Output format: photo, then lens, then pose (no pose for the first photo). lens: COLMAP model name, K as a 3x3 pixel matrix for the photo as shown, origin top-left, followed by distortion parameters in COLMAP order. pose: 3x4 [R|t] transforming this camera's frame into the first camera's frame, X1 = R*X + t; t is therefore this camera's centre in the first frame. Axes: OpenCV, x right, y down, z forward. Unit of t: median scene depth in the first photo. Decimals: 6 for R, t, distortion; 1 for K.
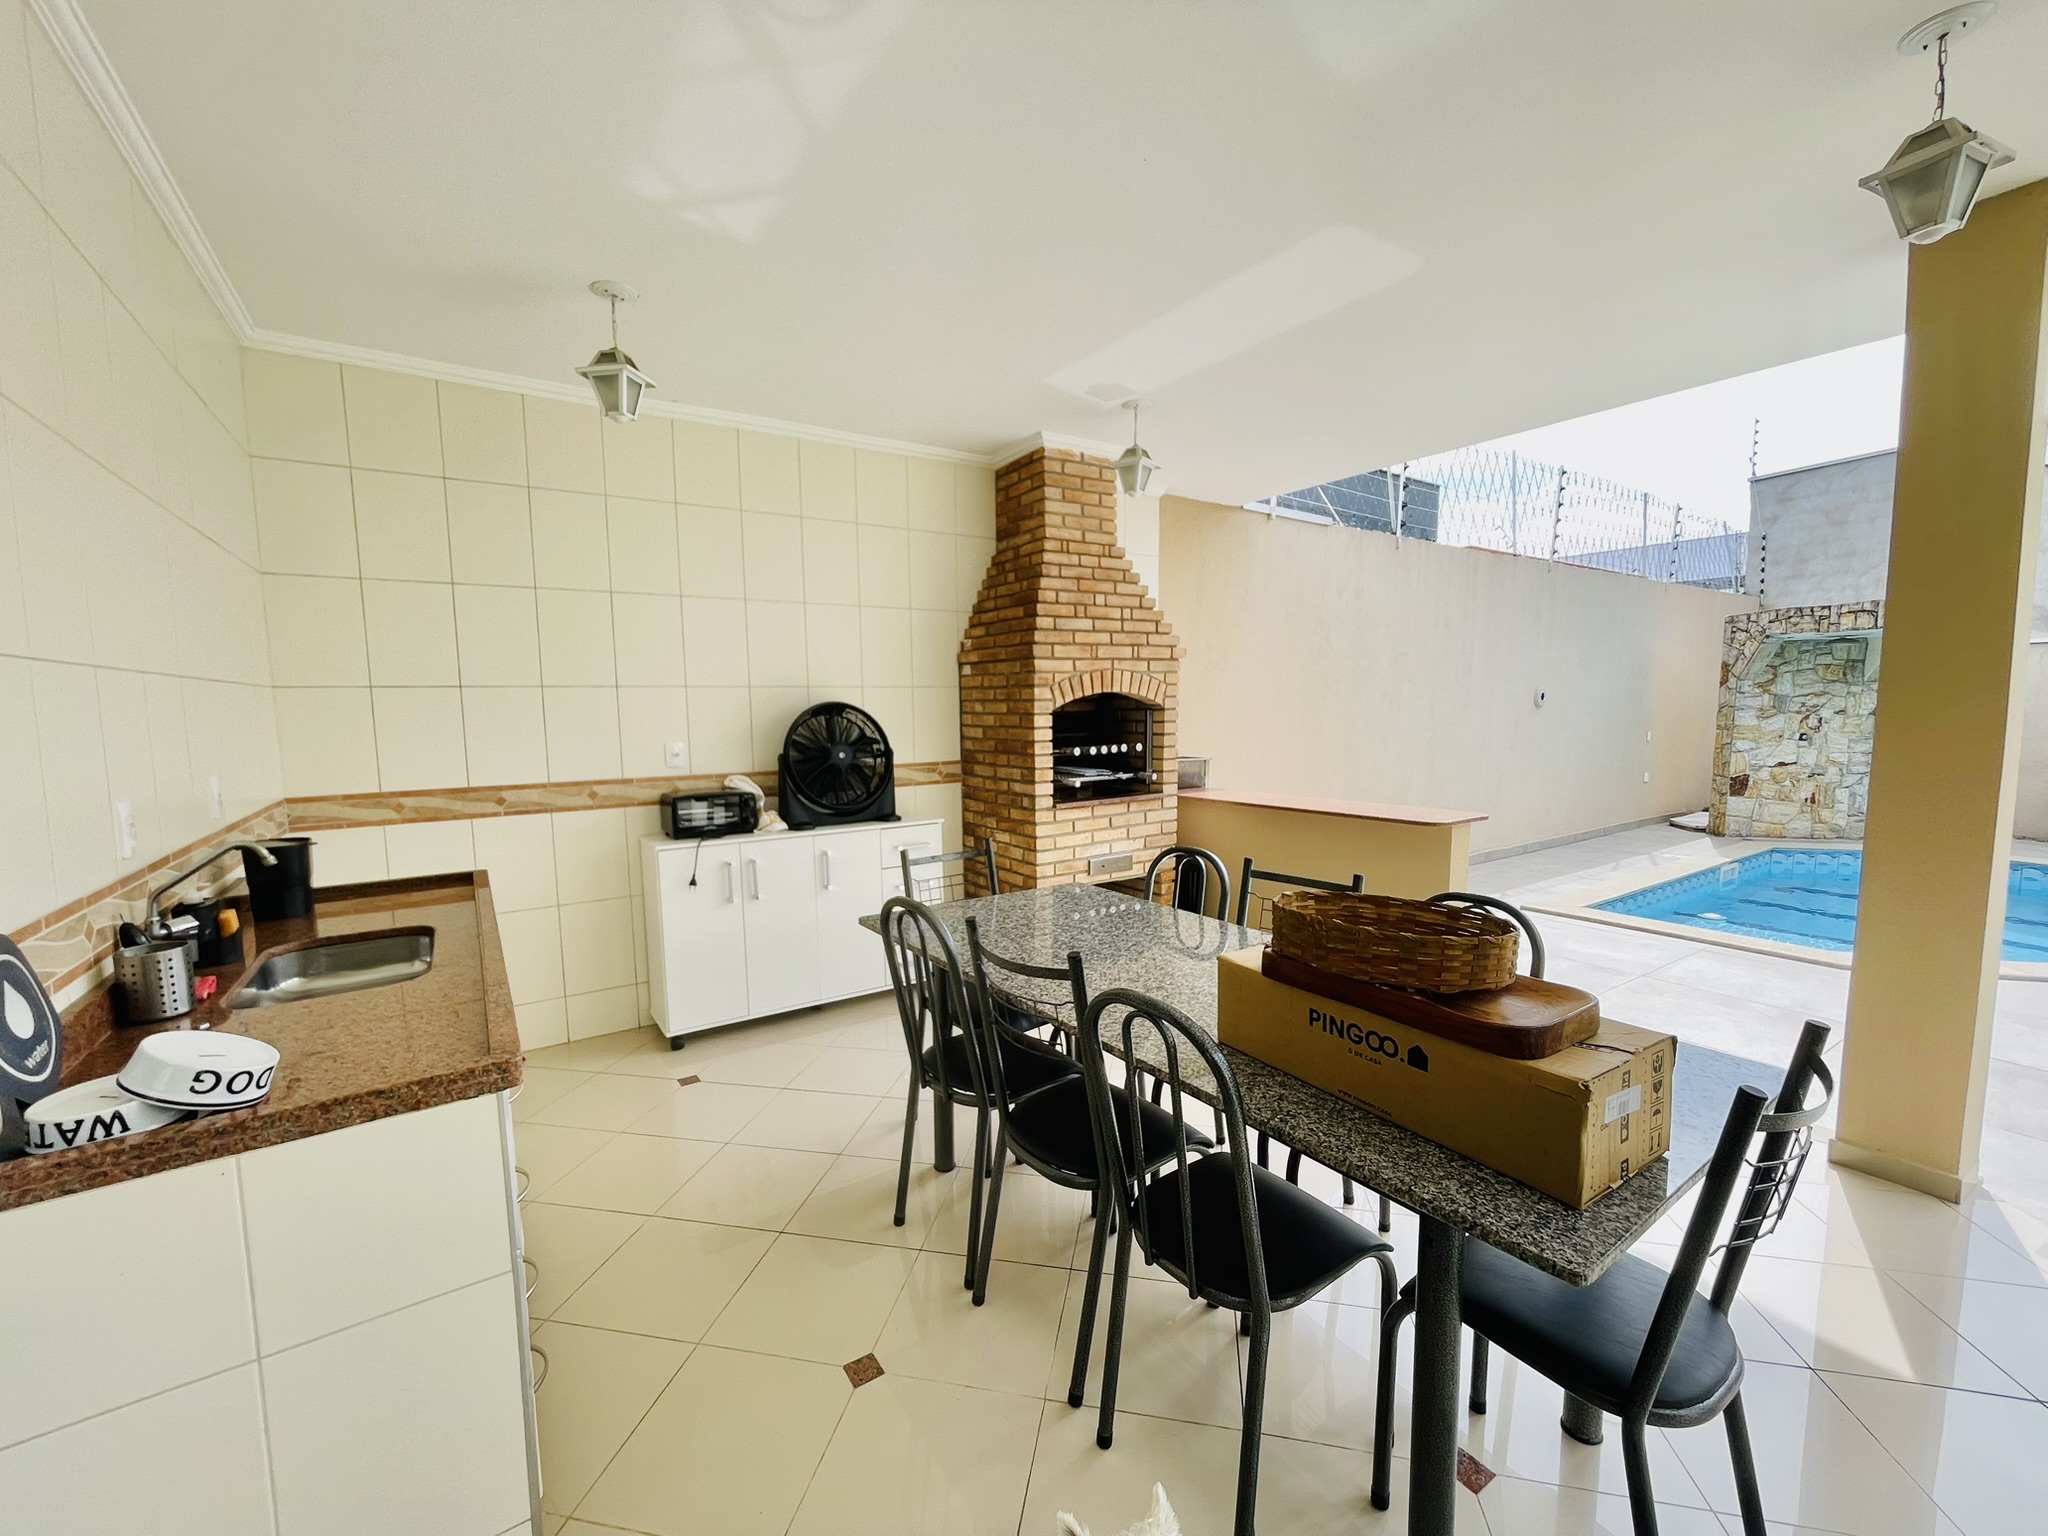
lens RADIAL K [[831.8, 0, 1015.5], [0, 831.8, 772.8], [0, 0, 1]] dist [-0.001041, -0.000272]
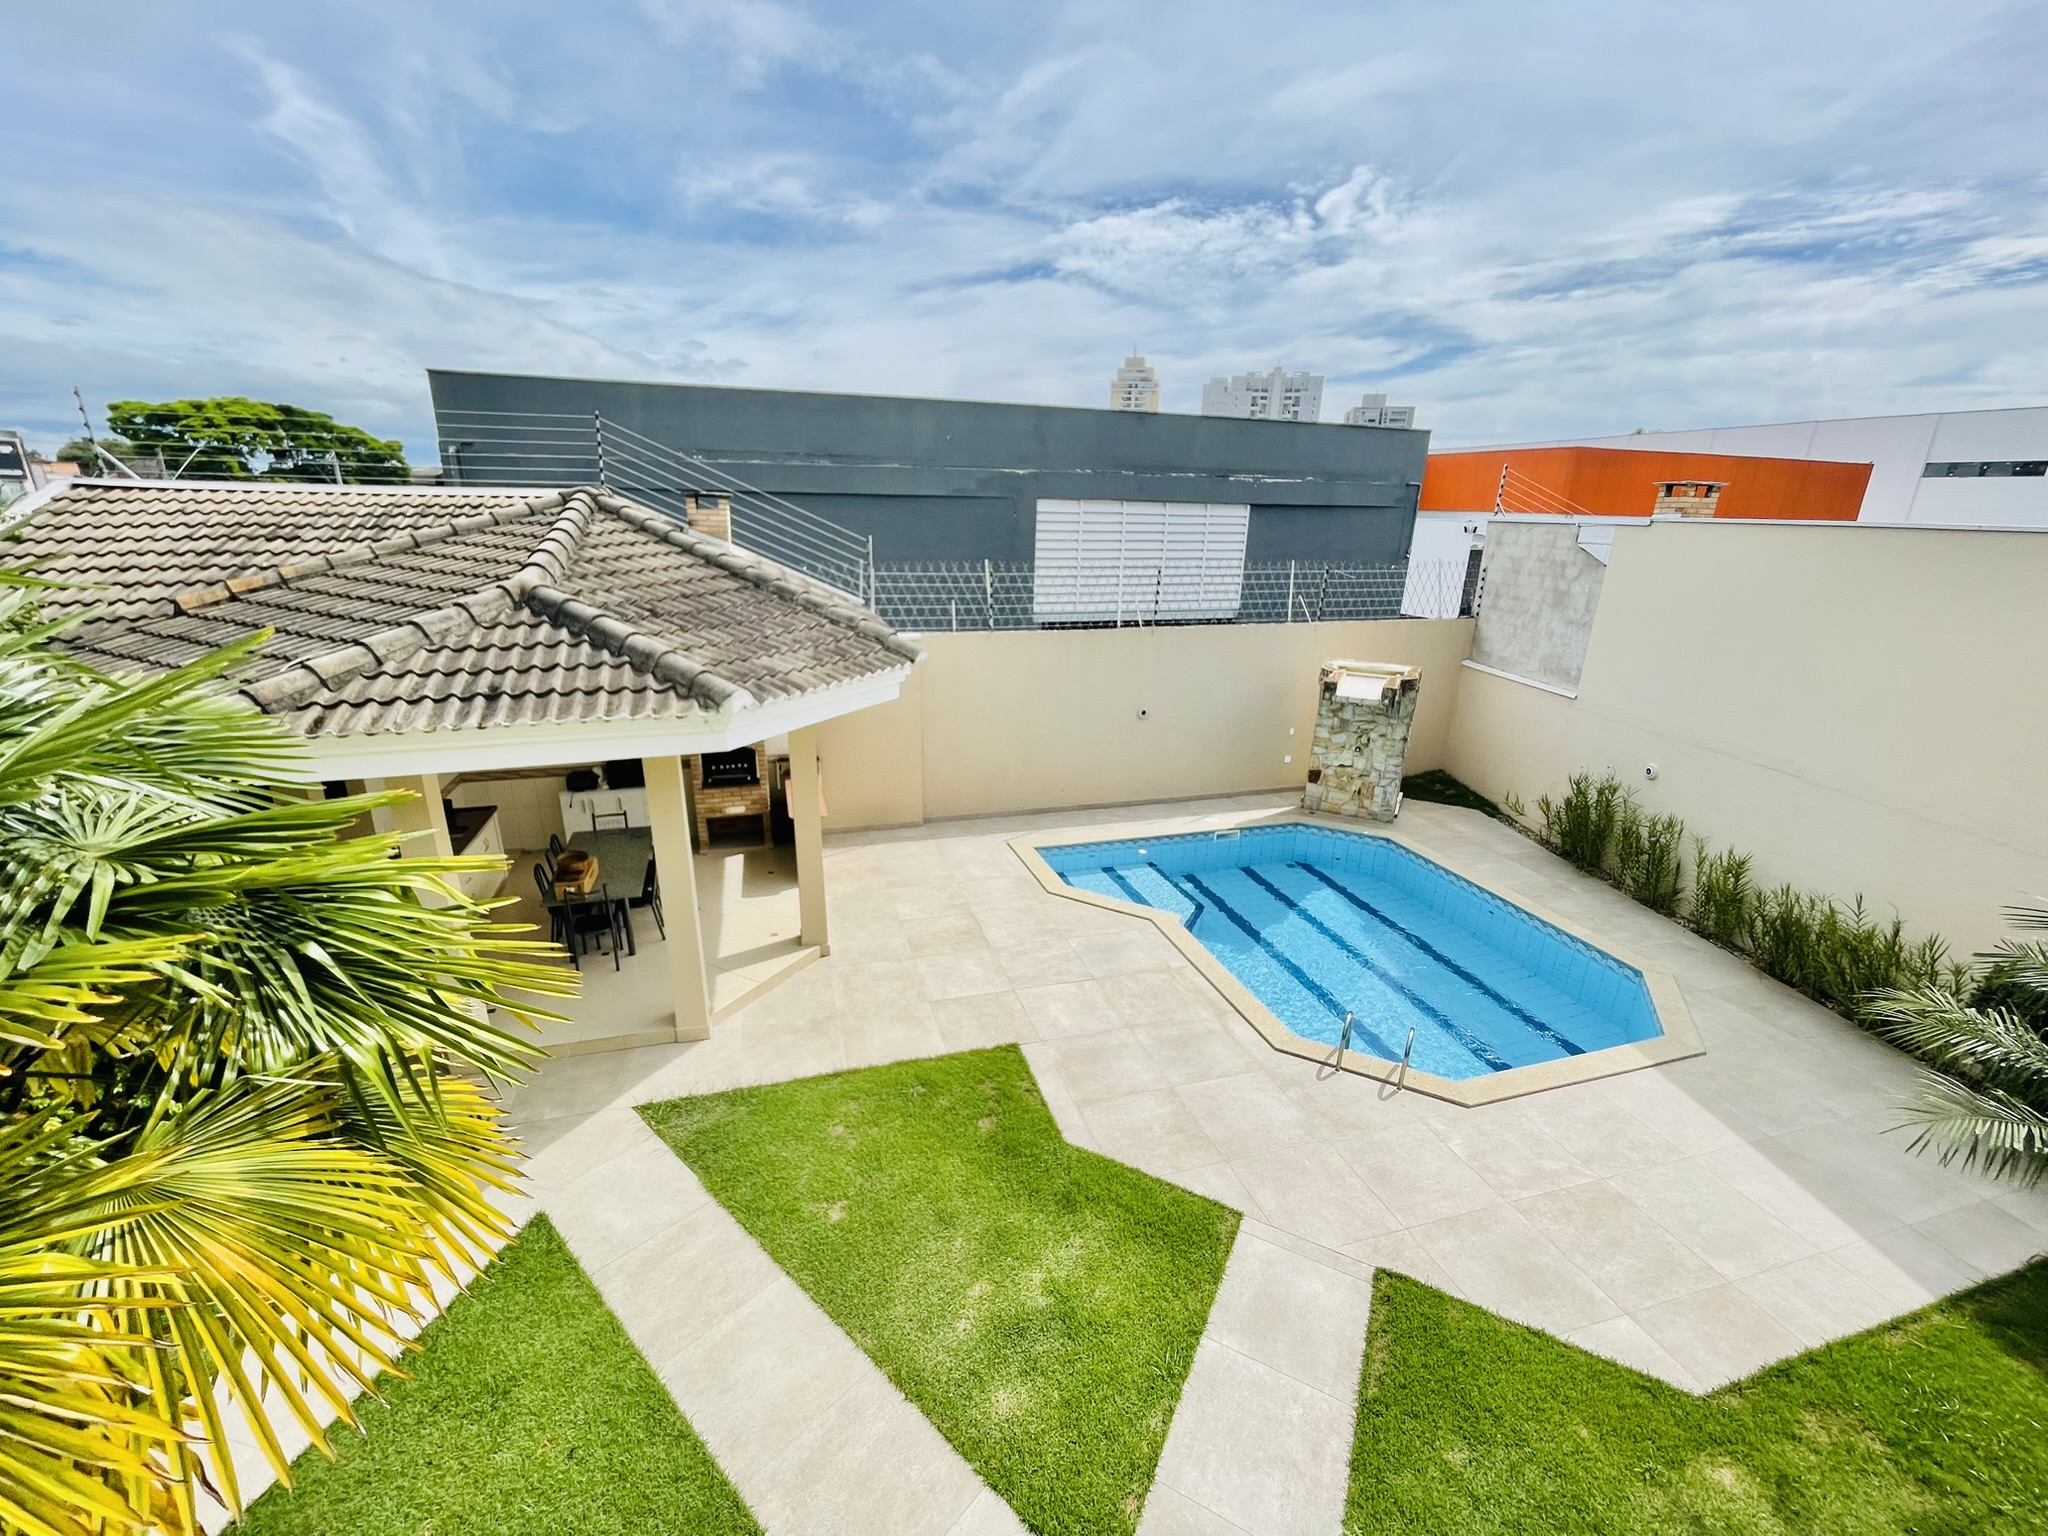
lens RADIAL K [[831.8, 0, 1028.4], [0, 831.8, 769.7], [0, 0, 1]] dist [-0.001041, -0.000272]
pose [[0.960741, 0.113343, -0.253239, 0.766184], [-0.056497, 0.973546, 0.221396, -0.296077], [0.271634, -0.198396, 0.941729, -0.524206]]
